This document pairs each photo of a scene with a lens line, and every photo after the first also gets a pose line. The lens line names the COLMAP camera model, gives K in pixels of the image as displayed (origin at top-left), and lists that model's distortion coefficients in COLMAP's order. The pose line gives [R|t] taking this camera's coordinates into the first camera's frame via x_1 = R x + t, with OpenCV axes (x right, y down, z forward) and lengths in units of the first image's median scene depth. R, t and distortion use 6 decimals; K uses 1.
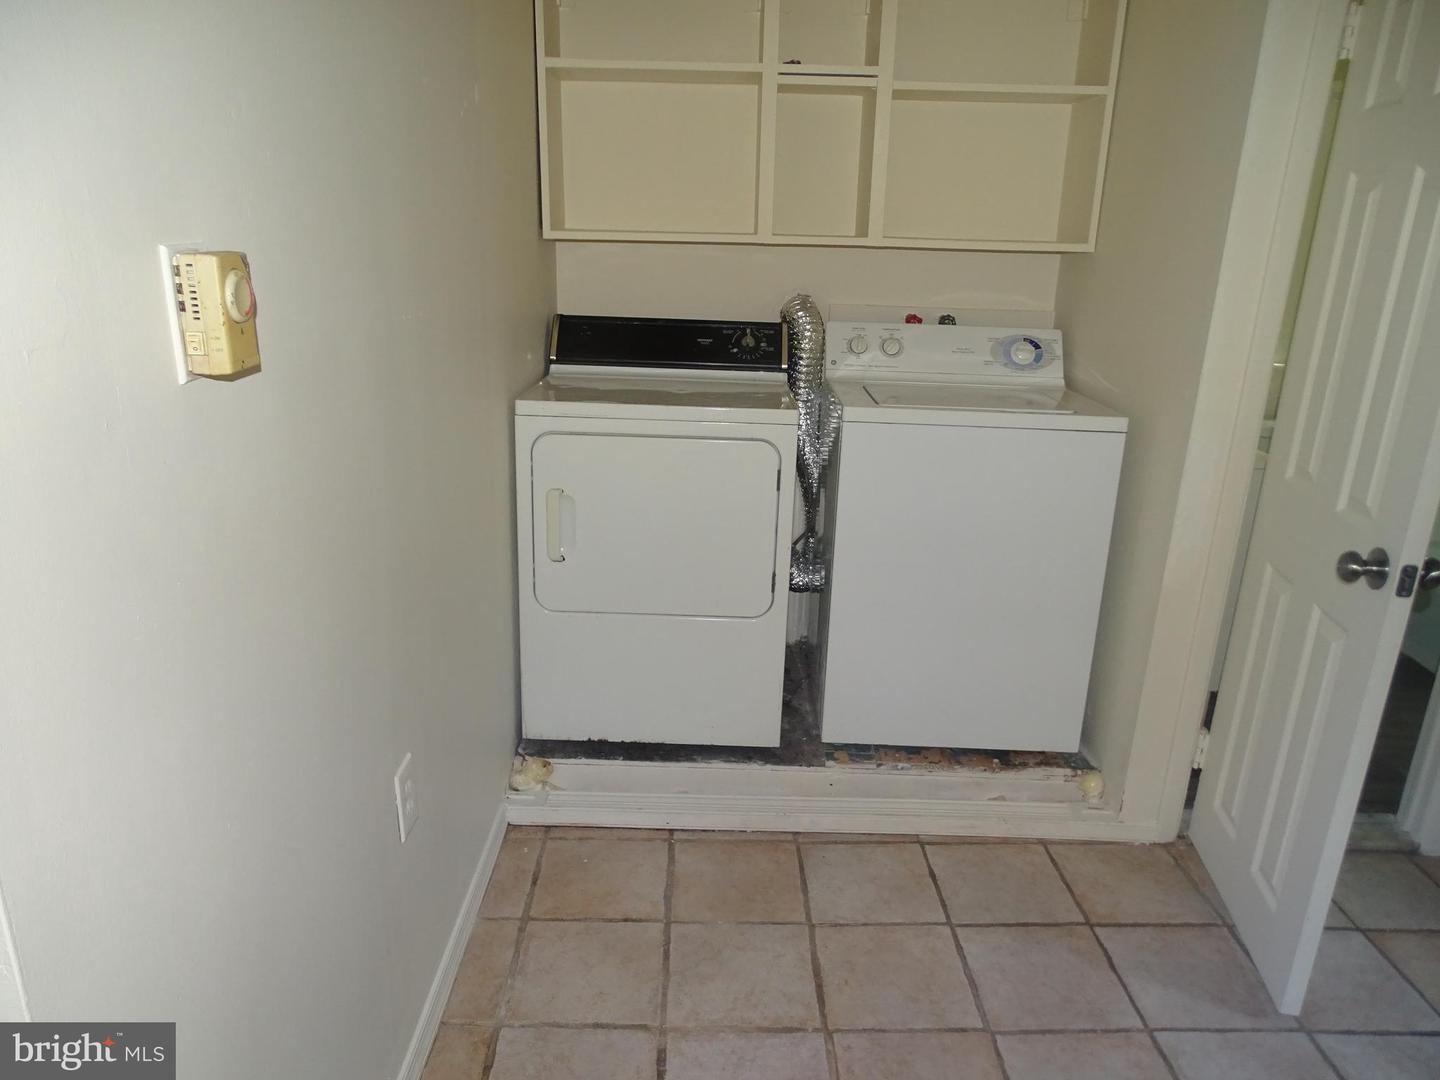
lens RADIAL K [[1020.1, 0, 720.0], [0, 1020.1, 540.0], [0, 0, 1]] dist [-0.006636, -0.005594]
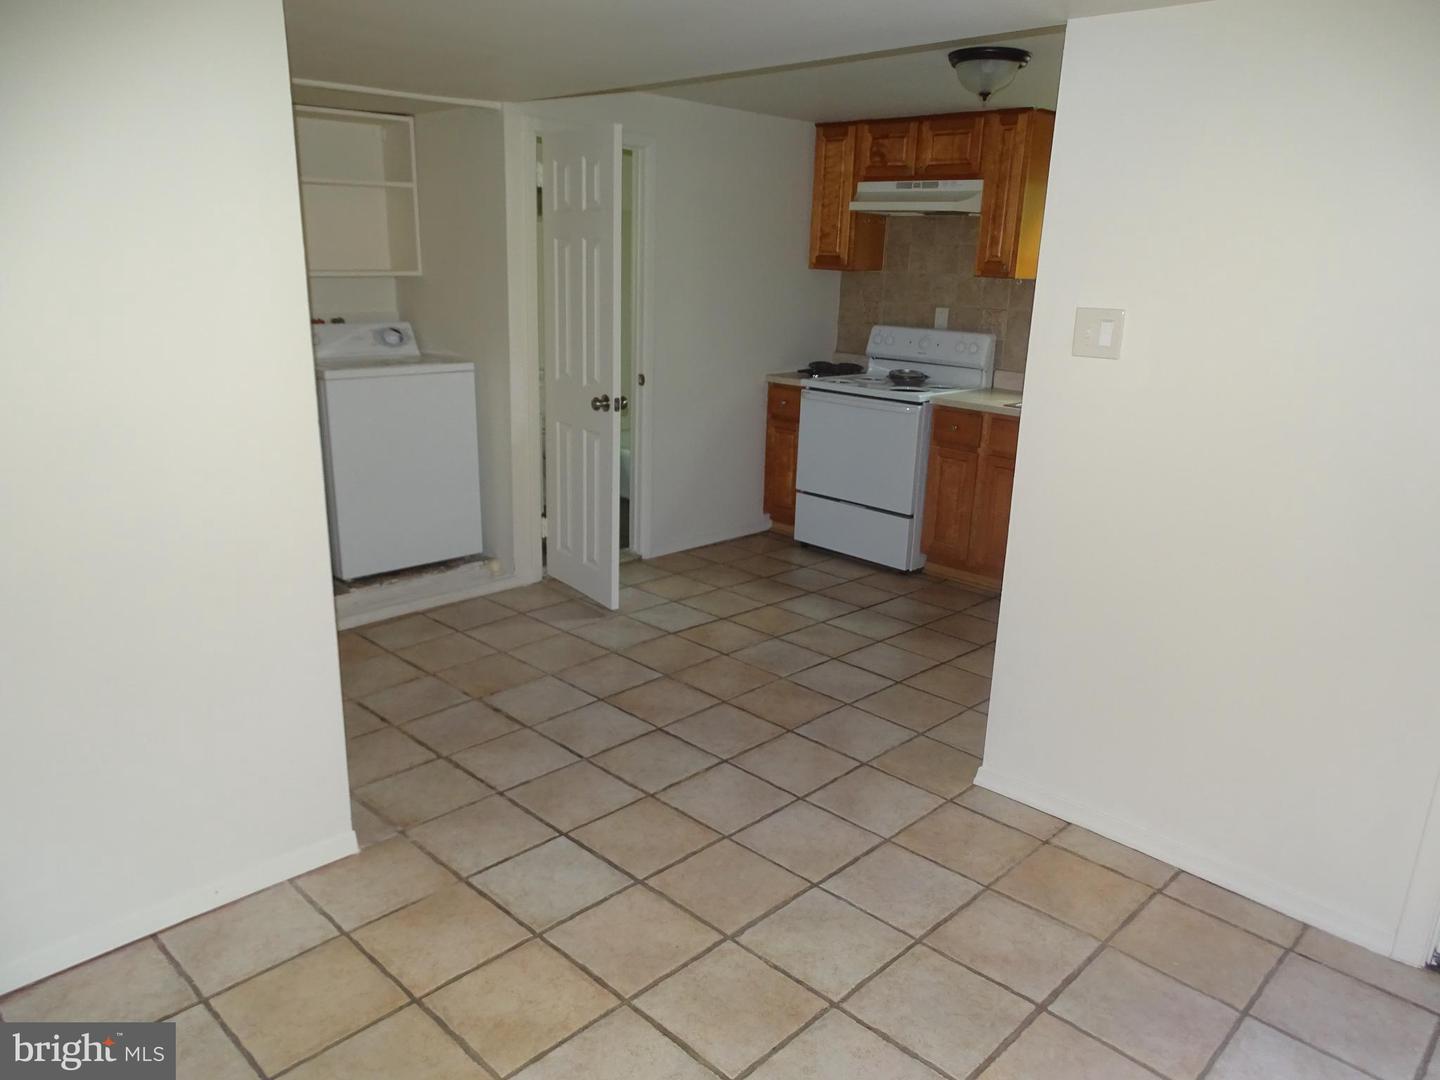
lens RADIAL K [[1020.1, 0, 720.0], [0, 1020.1, 540.0], [0, 0, 1]] dist [-0.006636, -0.005594]
pose [[0.716479, -0.204483, 0.666967, -0.579770], [0.213124, 0.974526, 0.069832, 0.160713], [-0.664256, 0.092113, 0.741808, -0.654674]]
